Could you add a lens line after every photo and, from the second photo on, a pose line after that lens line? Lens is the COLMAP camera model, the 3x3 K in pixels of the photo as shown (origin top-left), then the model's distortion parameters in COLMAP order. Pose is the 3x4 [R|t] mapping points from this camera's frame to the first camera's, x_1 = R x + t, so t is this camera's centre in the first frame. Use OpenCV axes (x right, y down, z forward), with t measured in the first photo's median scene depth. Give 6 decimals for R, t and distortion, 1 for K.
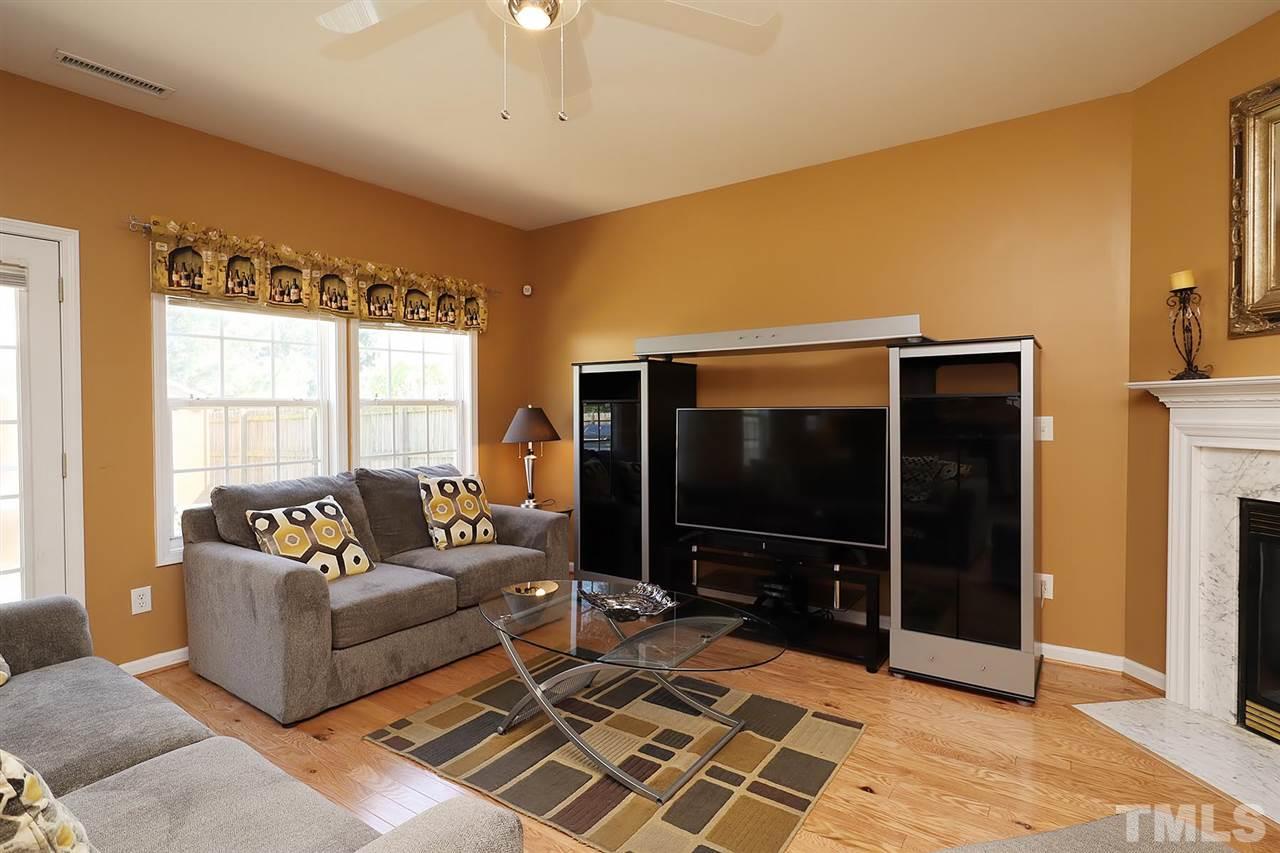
lens RADIAL K [[635.5, 0, 643.1], [0, 635.5, 418.0], [0, 0, 1]] dist [0.001194, 0.000503]
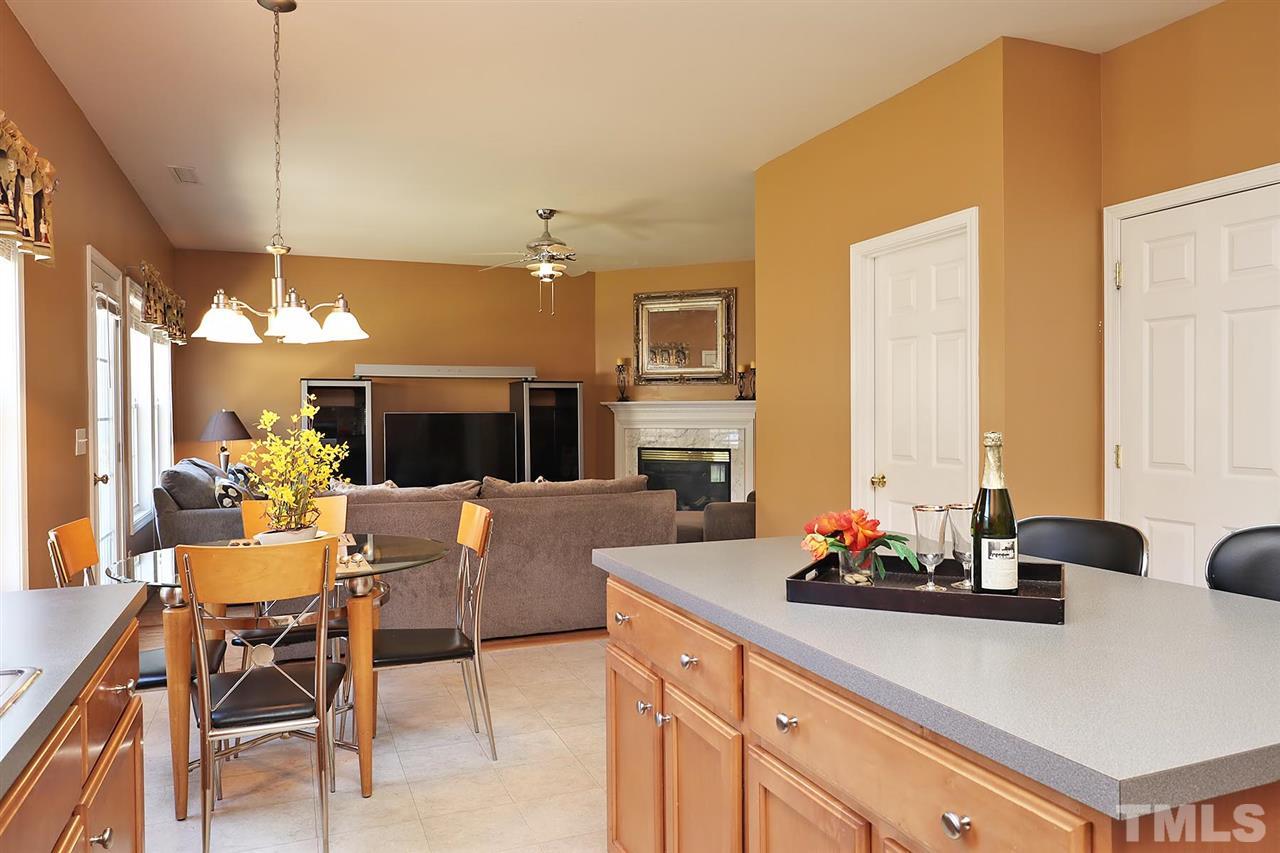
lens RADIAL K [[902.8, 0, 640.0], [0, 902.8, 426.5], [0, 0, 1]] dist [-0.004259, 0.000014]
pose [[0.558603, -0.007337, 0.829403, -2.064229], [0.011687, 0.999931, 0.000974, 0.034696], [-0.829353, 0.009149, 0.558651, -1.038464]]
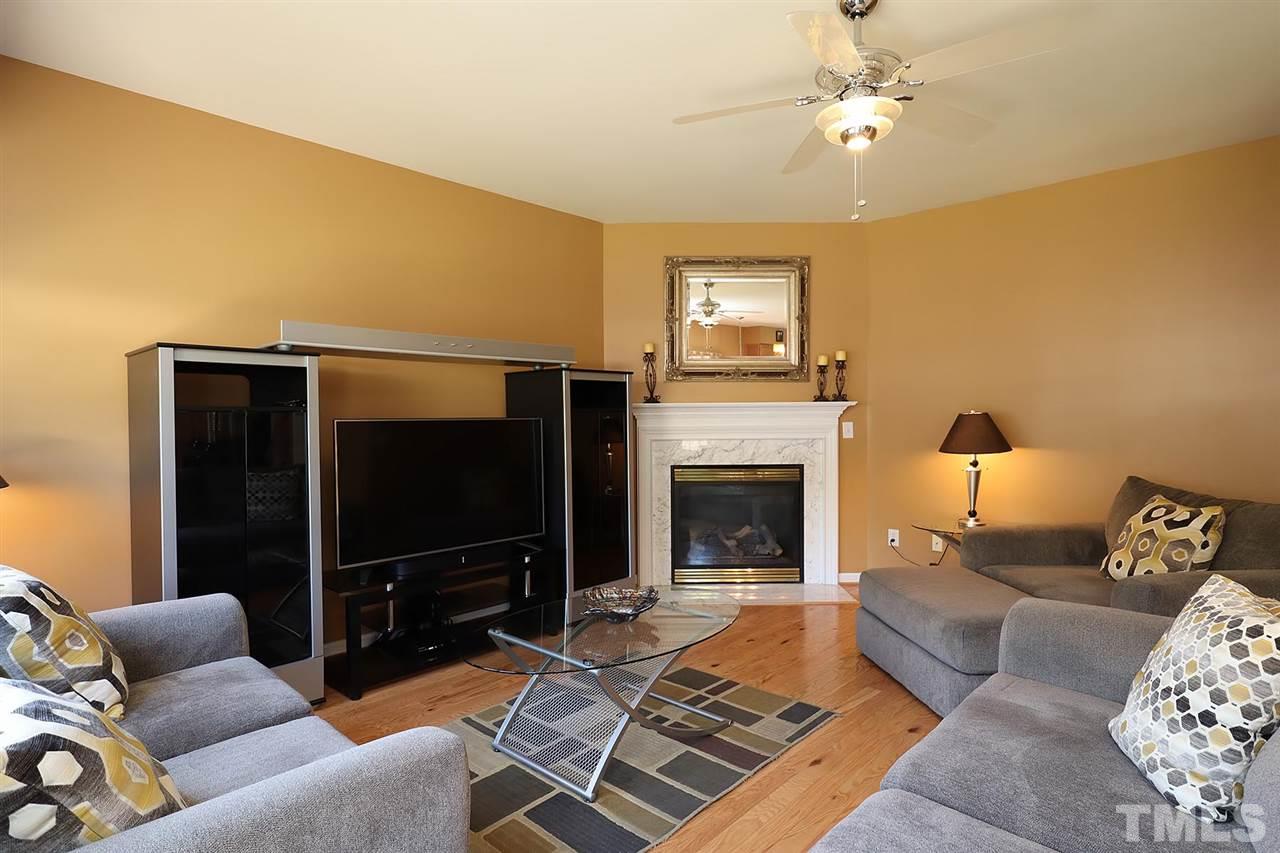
lens RADIAL K [[669.8, 0, 640.0], [0, 669.8, 426.5], [0, 0, 1]] dist [0.002905, 0.000693]
pose [[0.151698, -0.007757, 0.988396, -1.047060], [0.022700, 0.999733, 0.004361, -0.003140], [-0.988166, 0.021775, 0.151834, 0.758904]]
